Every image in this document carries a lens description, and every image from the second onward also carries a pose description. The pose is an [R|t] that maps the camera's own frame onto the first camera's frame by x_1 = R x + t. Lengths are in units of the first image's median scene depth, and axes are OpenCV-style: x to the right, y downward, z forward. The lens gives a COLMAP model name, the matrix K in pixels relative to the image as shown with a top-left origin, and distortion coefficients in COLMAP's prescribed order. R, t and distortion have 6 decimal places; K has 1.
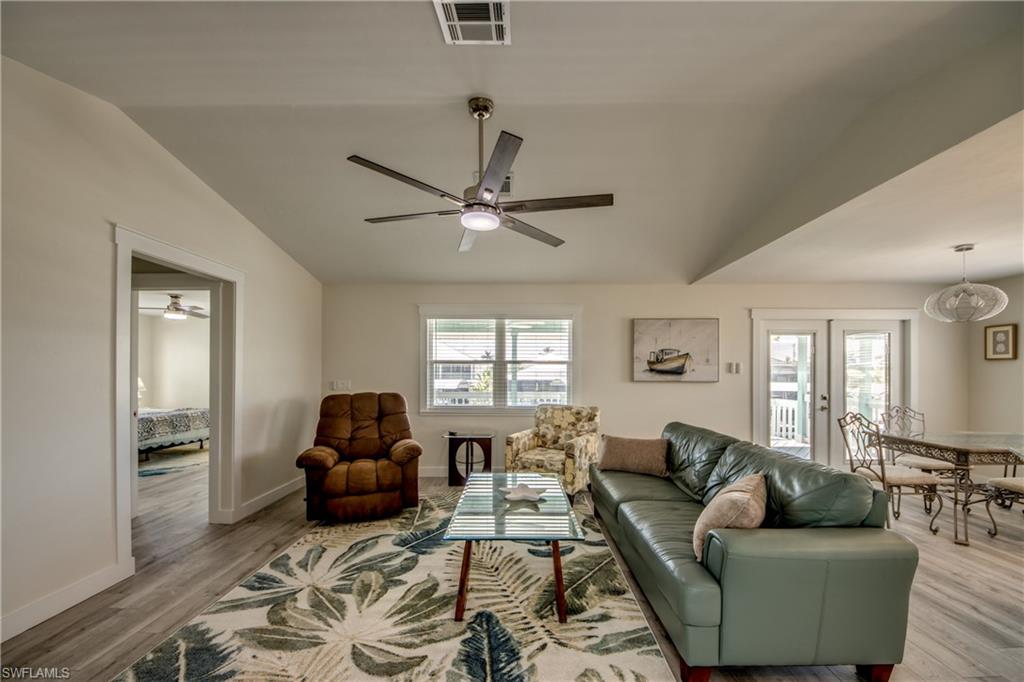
lens RADIAL K [[392.4, 0, 518.6], [0, 392.4, 372.6], [0, 0, 1]] dist [0.014295, -0.012322]
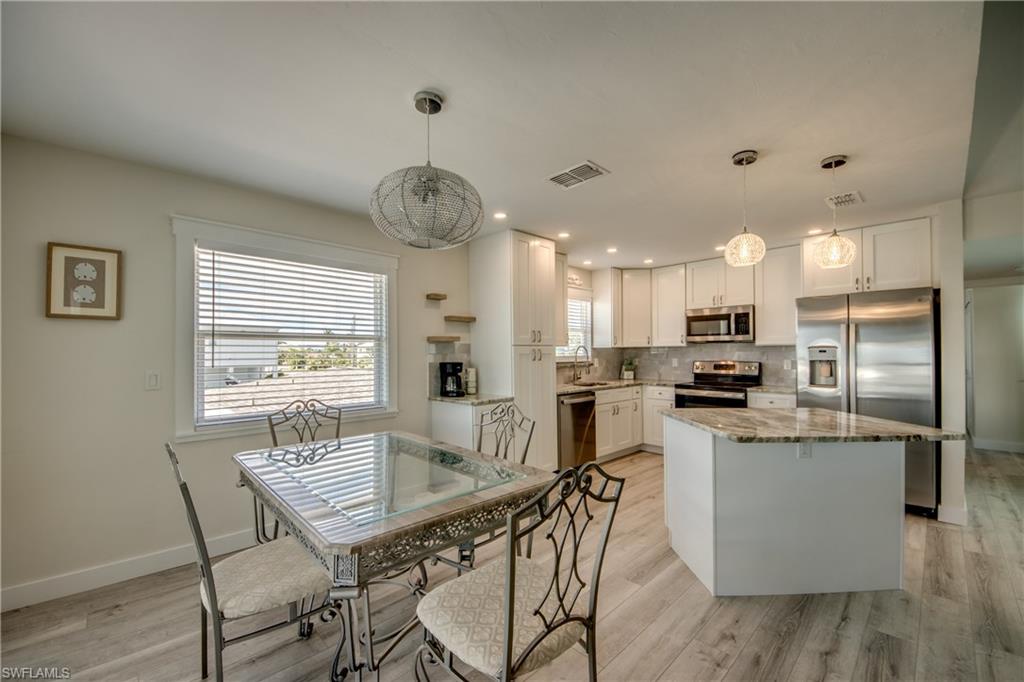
lens RADIAL K [[392.4, 0, 516.6], [0, 392.4, 357.7], [0, 0, 1]] dist [0.014295, -0.012322]
pose [[-0.684961, -0.014609, 0.728433, 0.555654], [-0.000257, 0.999804, 0.019810, 0.008090], [-0.728580, 0.013382, -0.684830, 1.040679]]
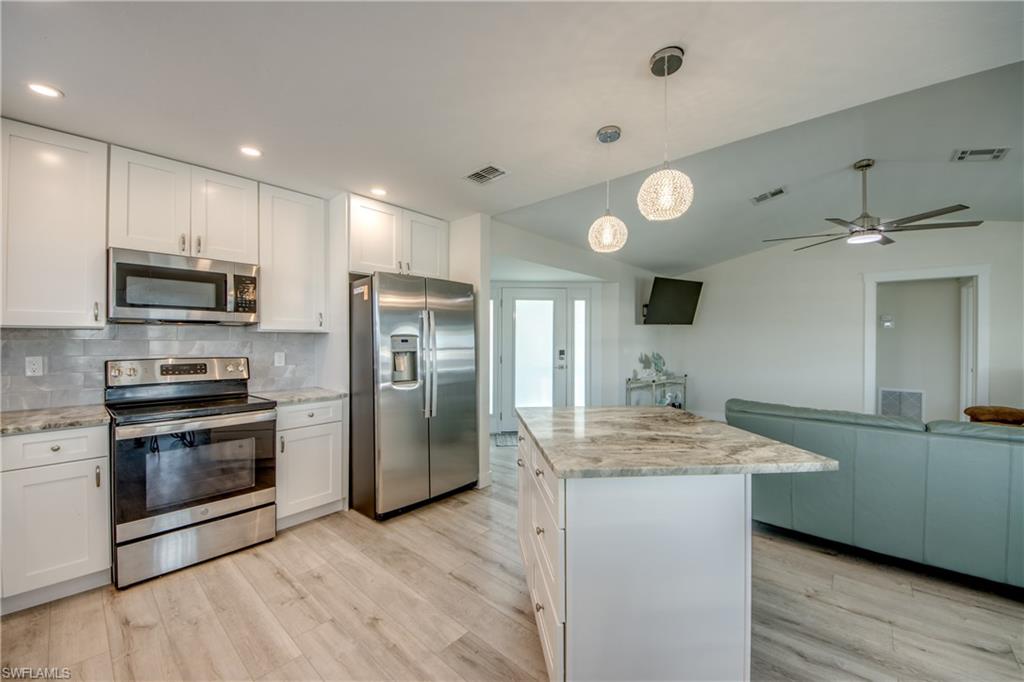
lens RADIAL K [[392.4, 0, 507.9], [0, 392.4, 344.1], [0, 0, 1]] dist [0.014295, -0.012322]
pose [[-0.660327, -0.000134, -0.750979, 1.138499], [-0.006944, 0.999958, 0.005927, 0.011563], [0.750947, 0.009129, -0.660300, 0.577945]]
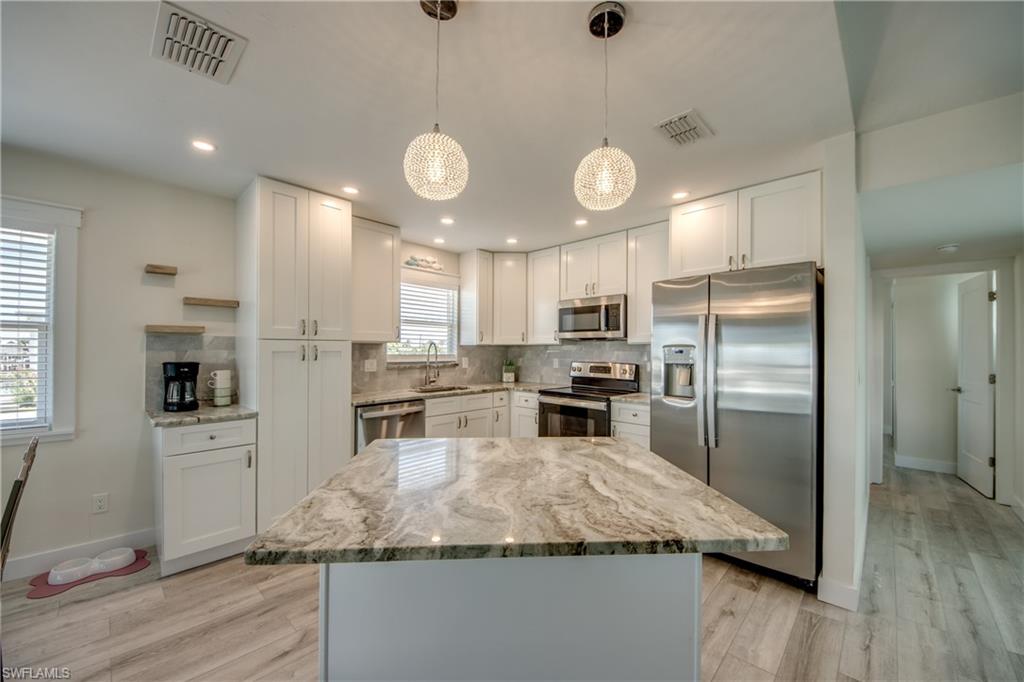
lens RADIAL K [[392.4, 0, 509.8], [0, 392.4, 349.7], [0, 0, 1]] dist [0.014295, -0.012322]
pose [[-0.726238, -0.011384, 0.687350, 0.489923], [-0.009874, 0.999932, 0.006127, 0.006230], [-0.687373, -0.002337, -0.726301, 0.621907]]
